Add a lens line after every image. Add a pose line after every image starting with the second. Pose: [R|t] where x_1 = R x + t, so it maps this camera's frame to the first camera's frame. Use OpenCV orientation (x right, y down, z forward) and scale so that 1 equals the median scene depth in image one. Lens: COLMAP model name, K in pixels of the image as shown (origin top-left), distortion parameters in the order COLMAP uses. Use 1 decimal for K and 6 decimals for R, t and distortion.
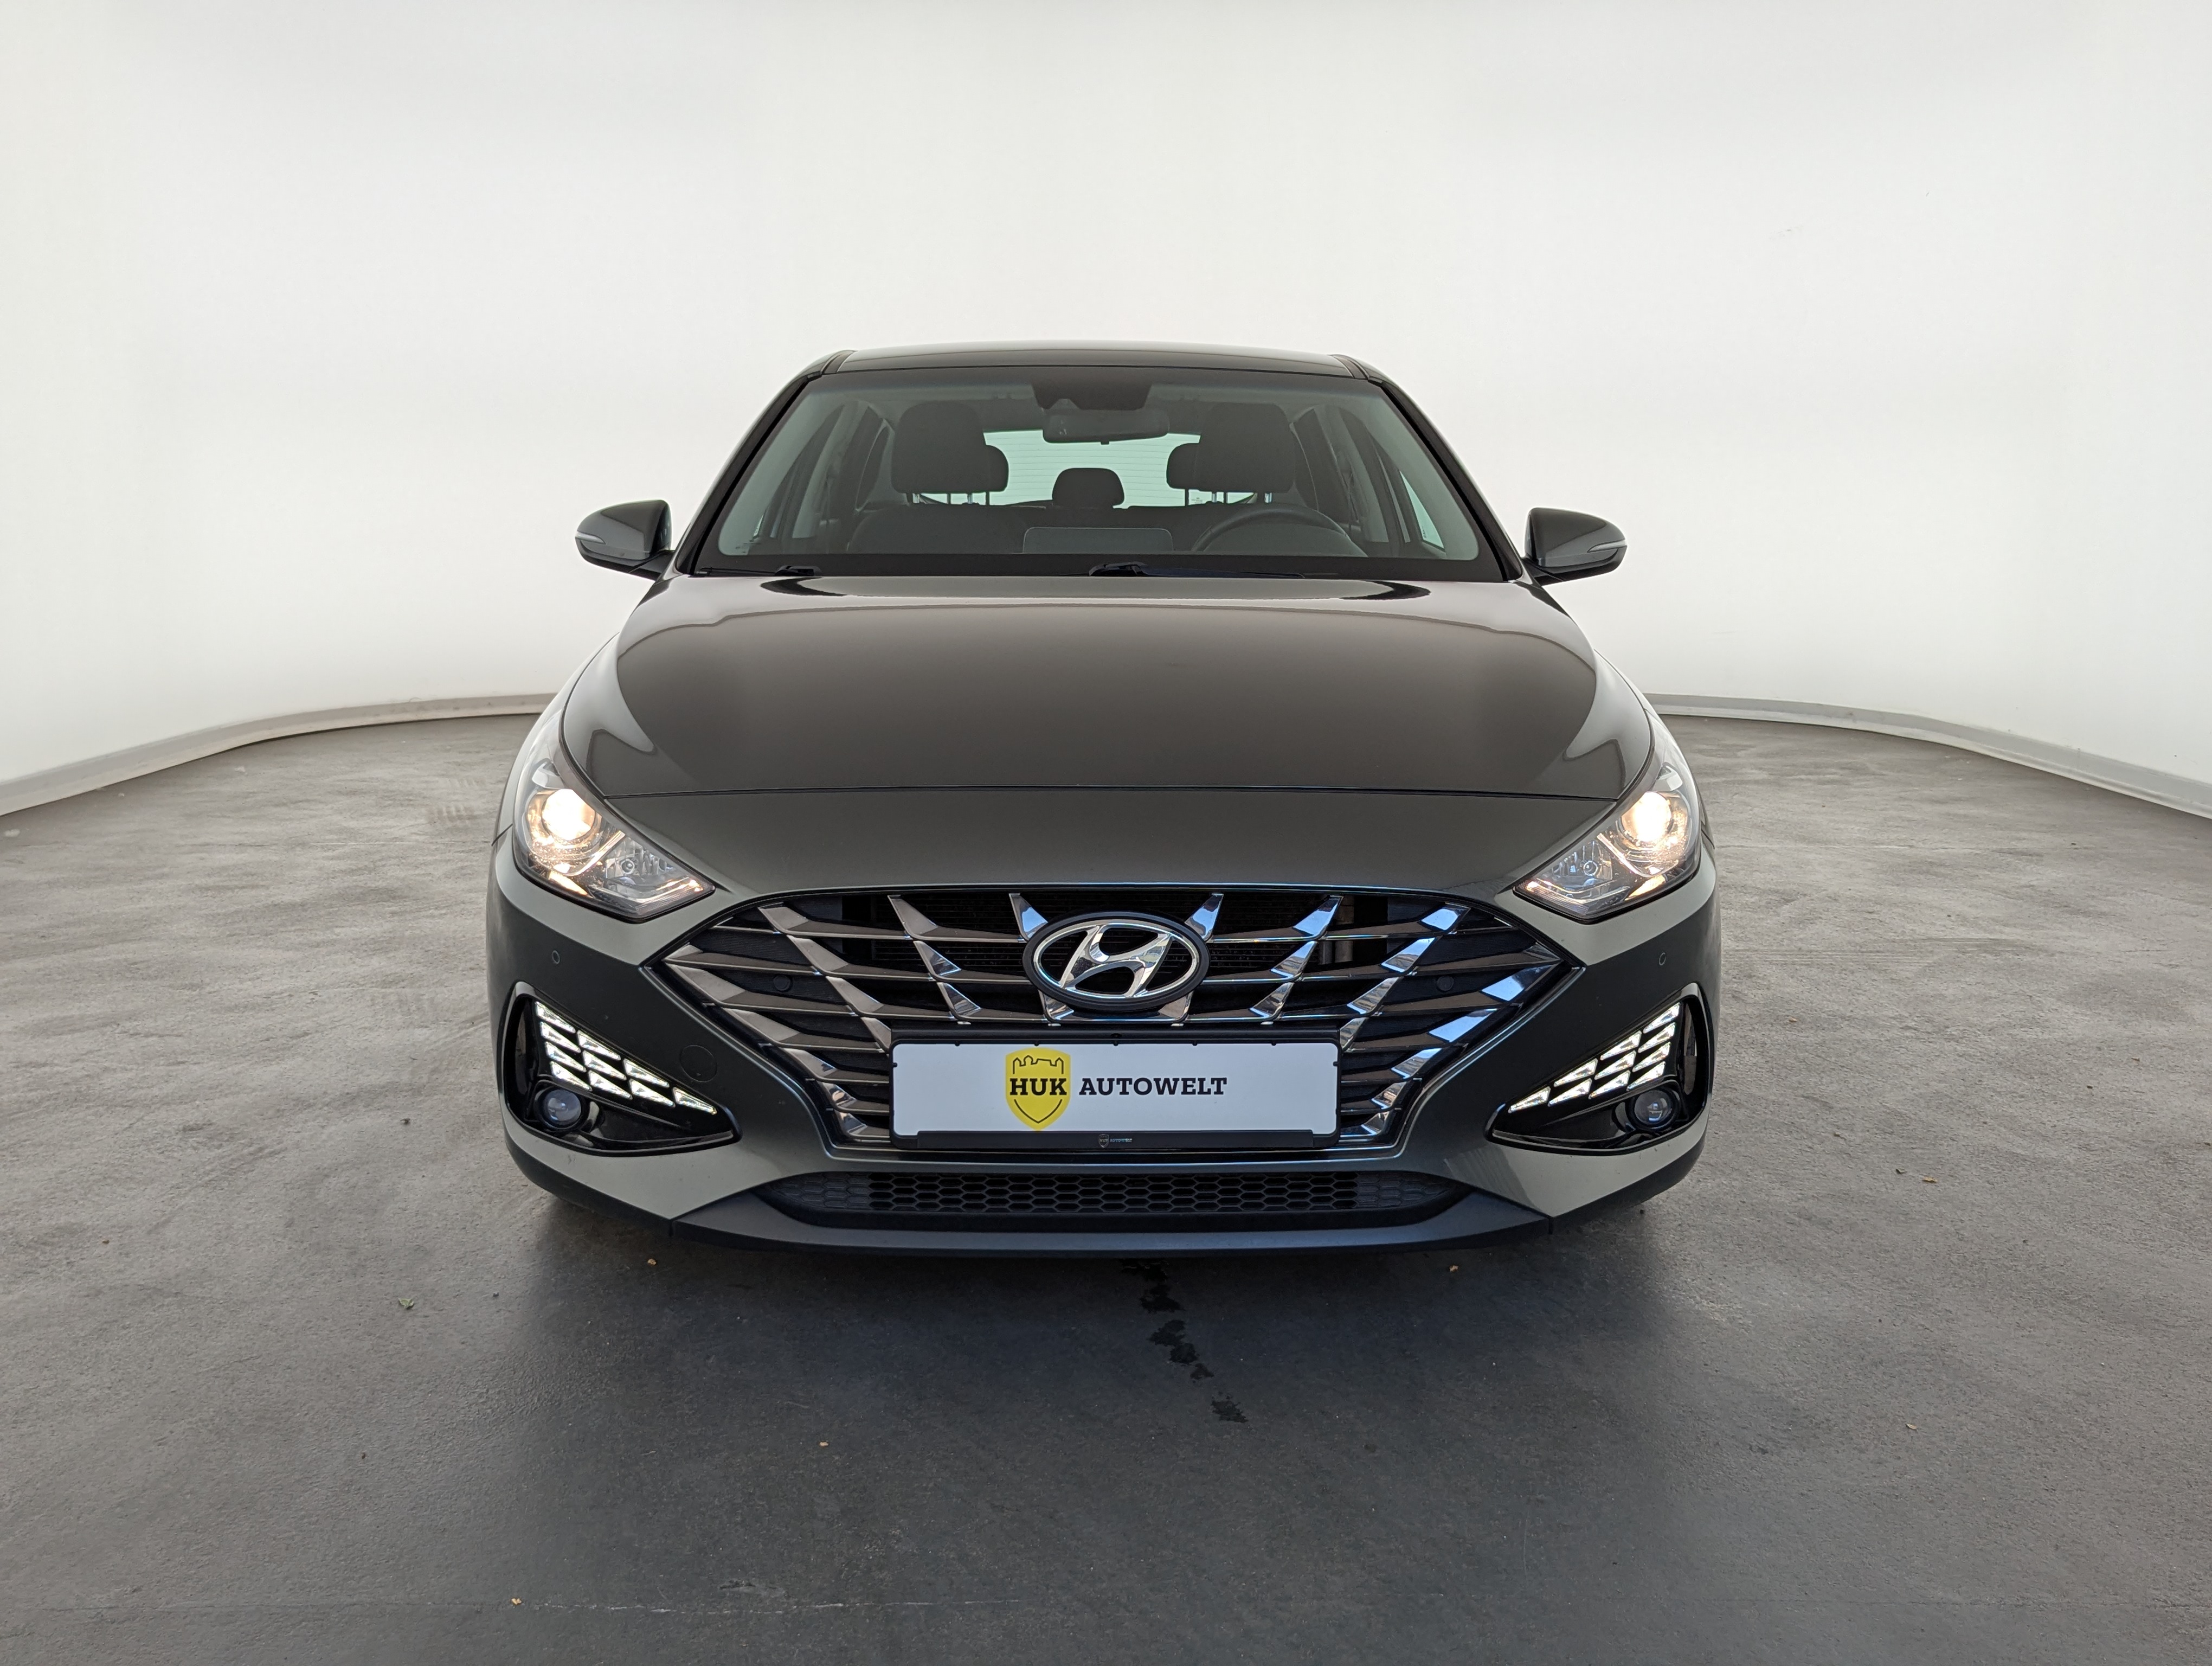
lens RADIAL K [[2039.2, 0, 1154.6], [0, 2039.2, 790.4], [0, 0, 1]] dist [0.014540, 0.000000]
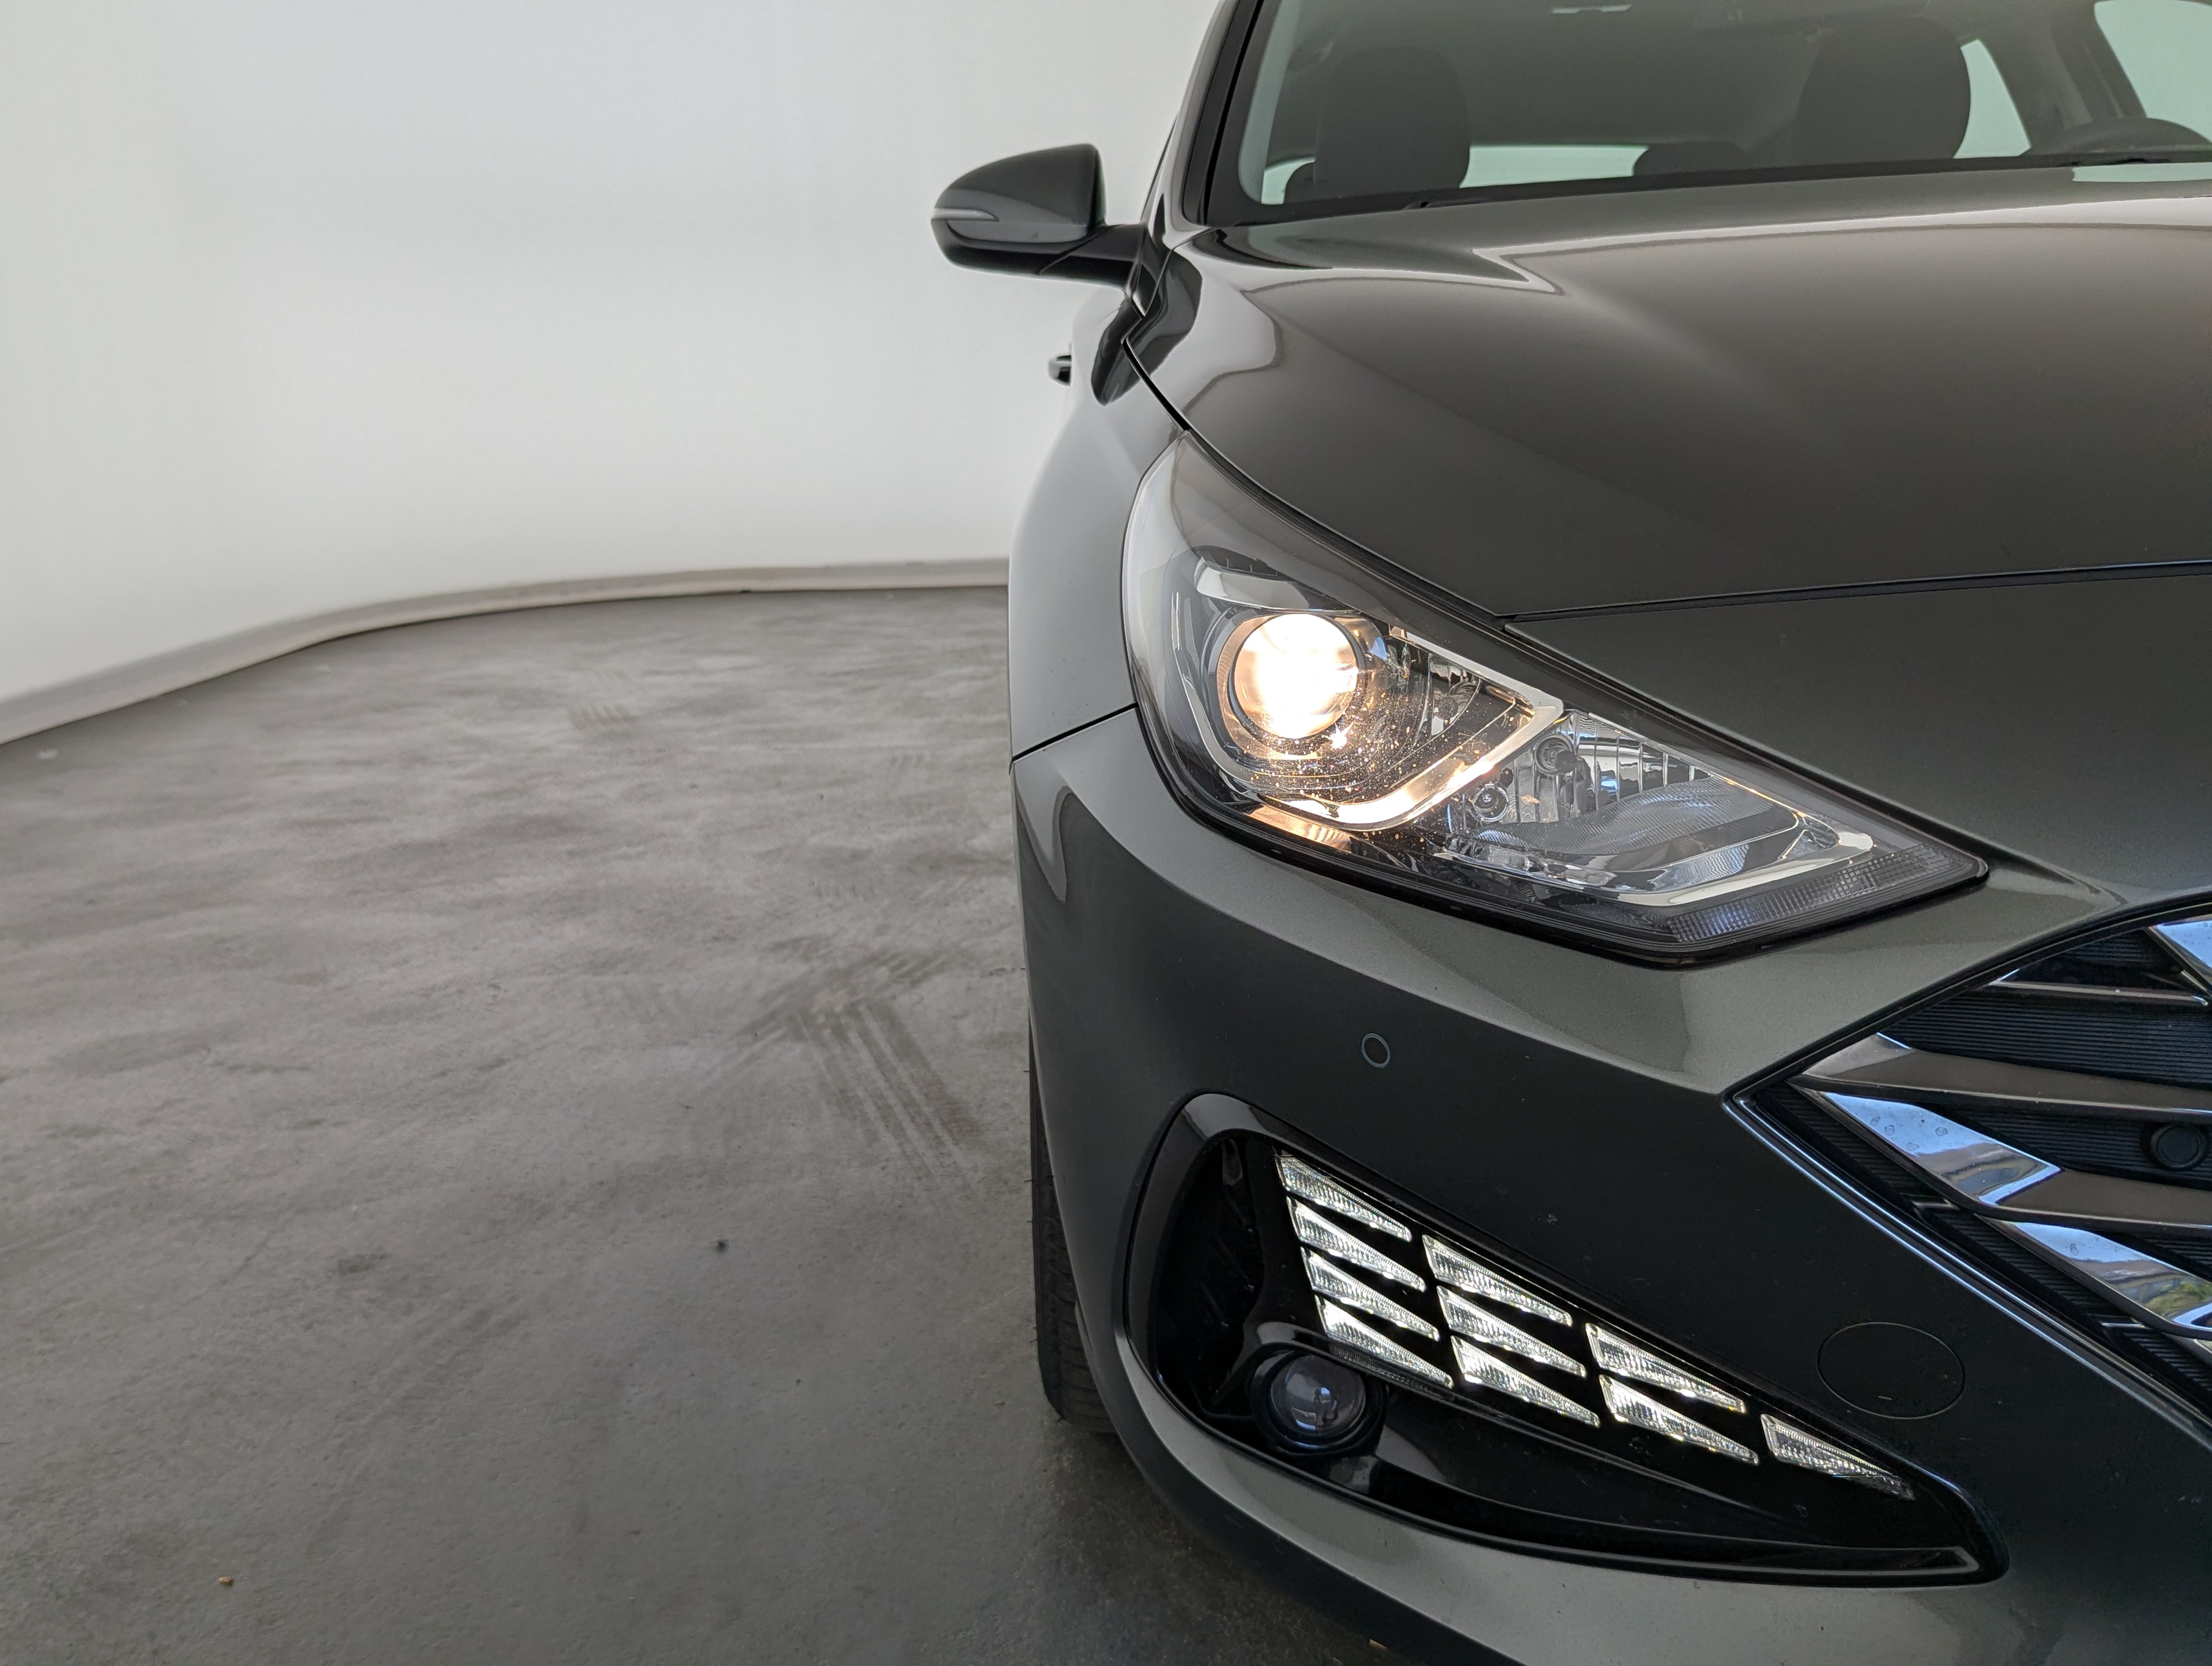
lens RADIAL K [[2039.2, 0, 1114.8], [0, 2039.2, 836.6], [0, 0, 1]] dist [0.014540, 0.000000]
pose [[0.998890, -0.025262, -0.039767, -0.210816], [0.028194, 0.996786, 0.074979, 0.008564], [0.037745, -0.076017, 0.996392, 0.407371]]
